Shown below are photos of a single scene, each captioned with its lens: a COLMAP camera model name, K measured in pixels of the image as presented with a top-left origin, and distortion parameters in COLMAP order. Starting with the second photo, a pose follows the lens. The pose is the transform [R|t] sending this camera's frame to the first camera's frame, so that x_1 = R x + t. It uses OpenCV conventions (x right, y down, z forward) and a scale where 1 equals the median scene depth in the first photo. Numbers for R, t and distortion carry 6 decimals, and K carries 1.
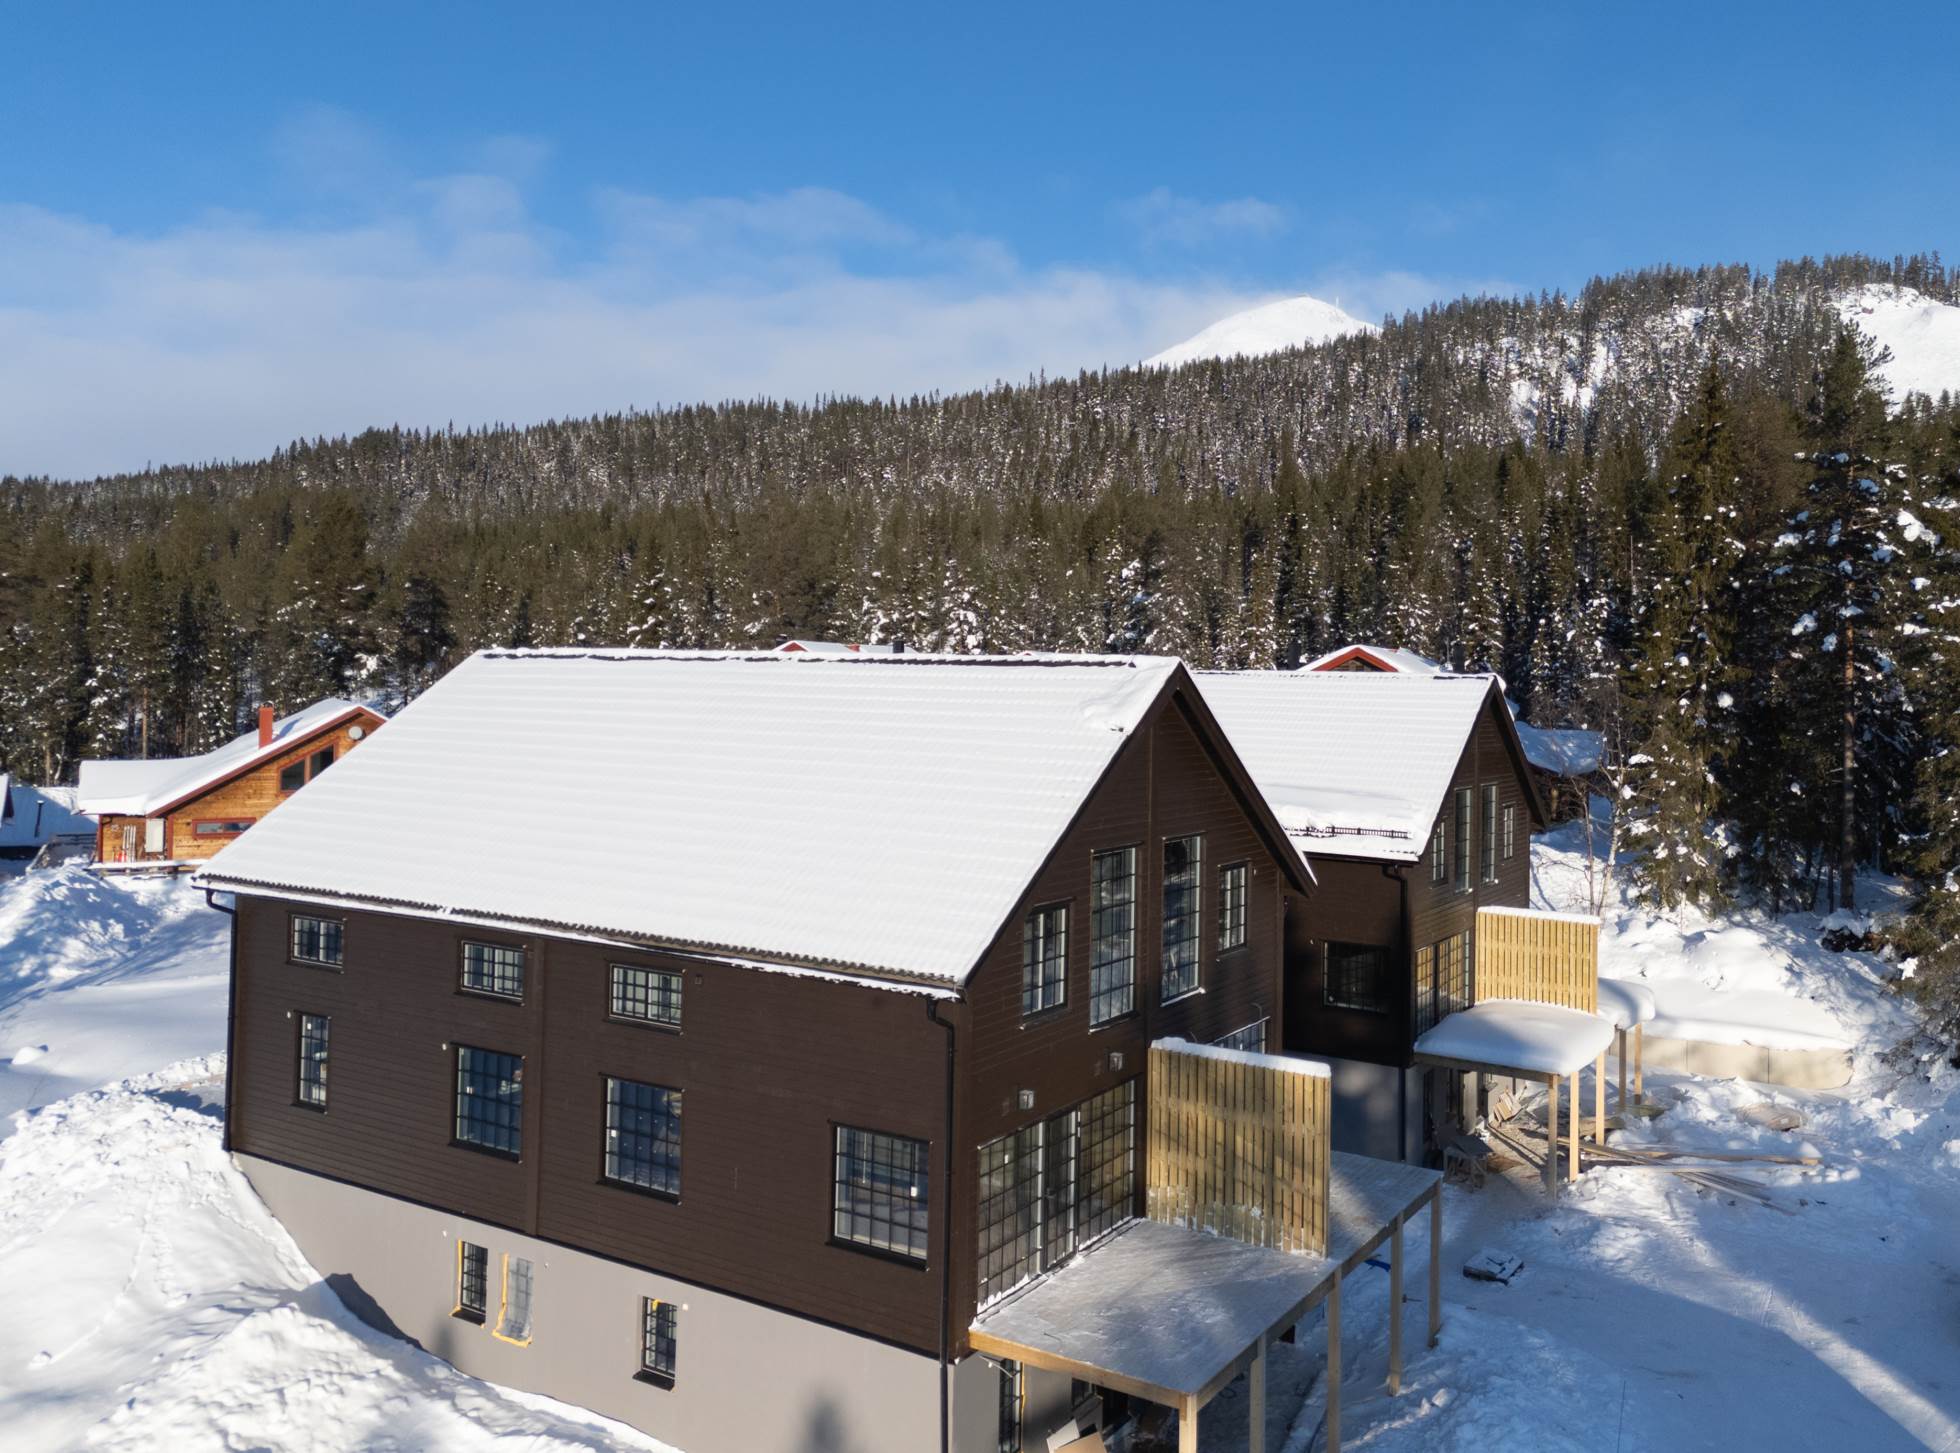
lens RADIAL K [[1452.1, 0, 1085.0], [0, 1452.1, 683.8], [0, 0, 1]] dist [0.055193, -0.032970]
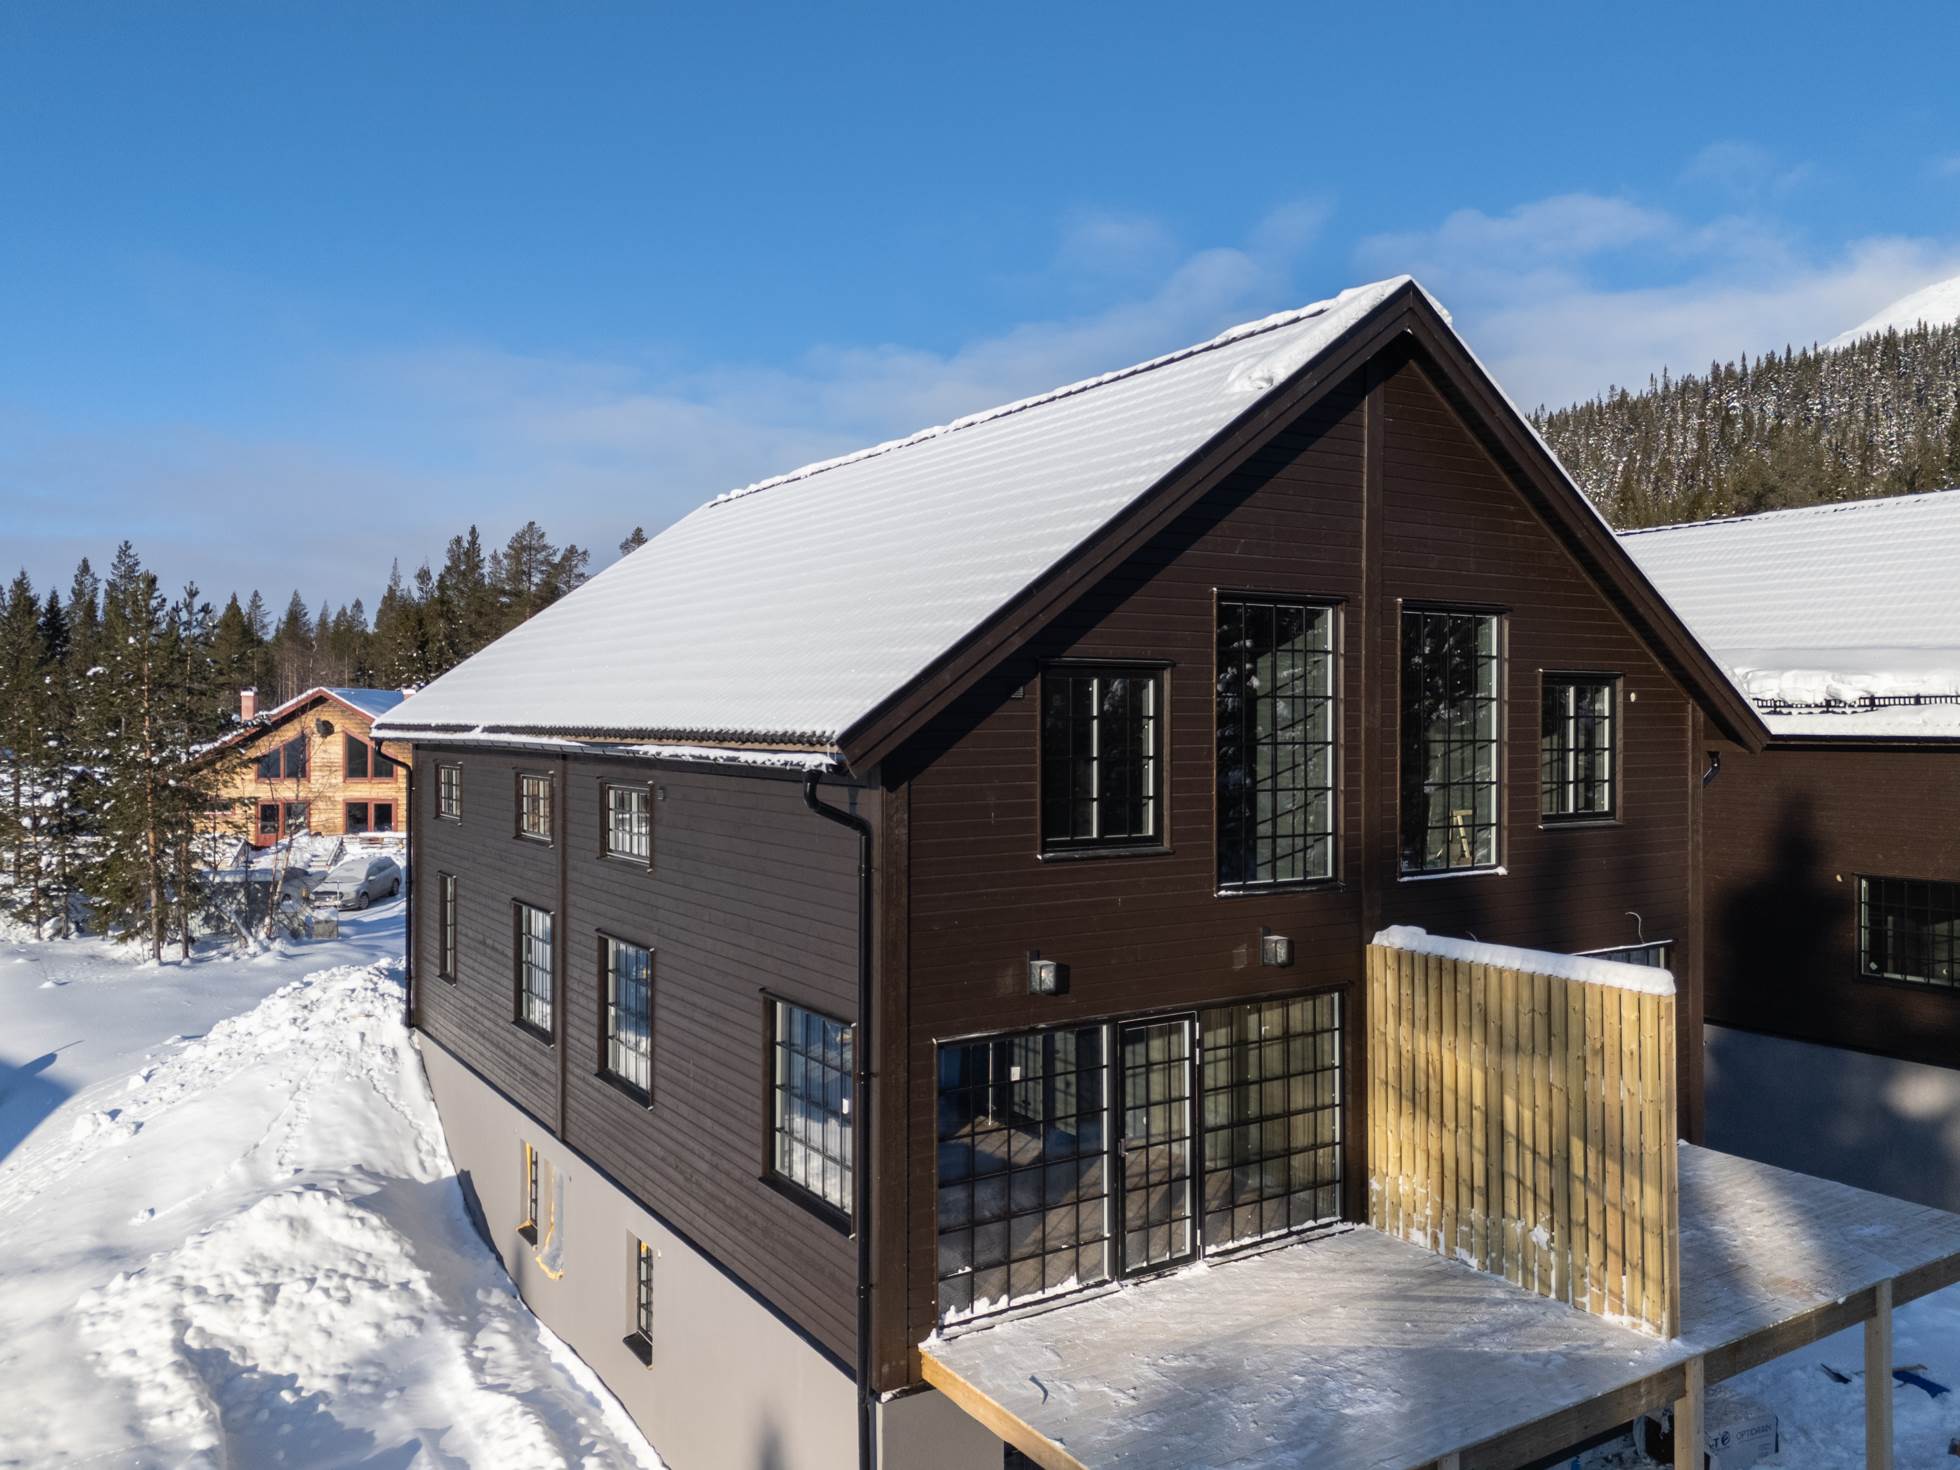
lens RADIAL K [[1452.1, 0, 986.2], [0, 1452.1, 715.6], [0, 0, 1]] dist [0.055193, -0.032970]
pose [[0.899462, -0.023387, -0.436373, 0.174426], [0.027391, 0.999621, 0.002886, 0.157473], [0.436140, -0.014548, 0.899761, 0.411714]]
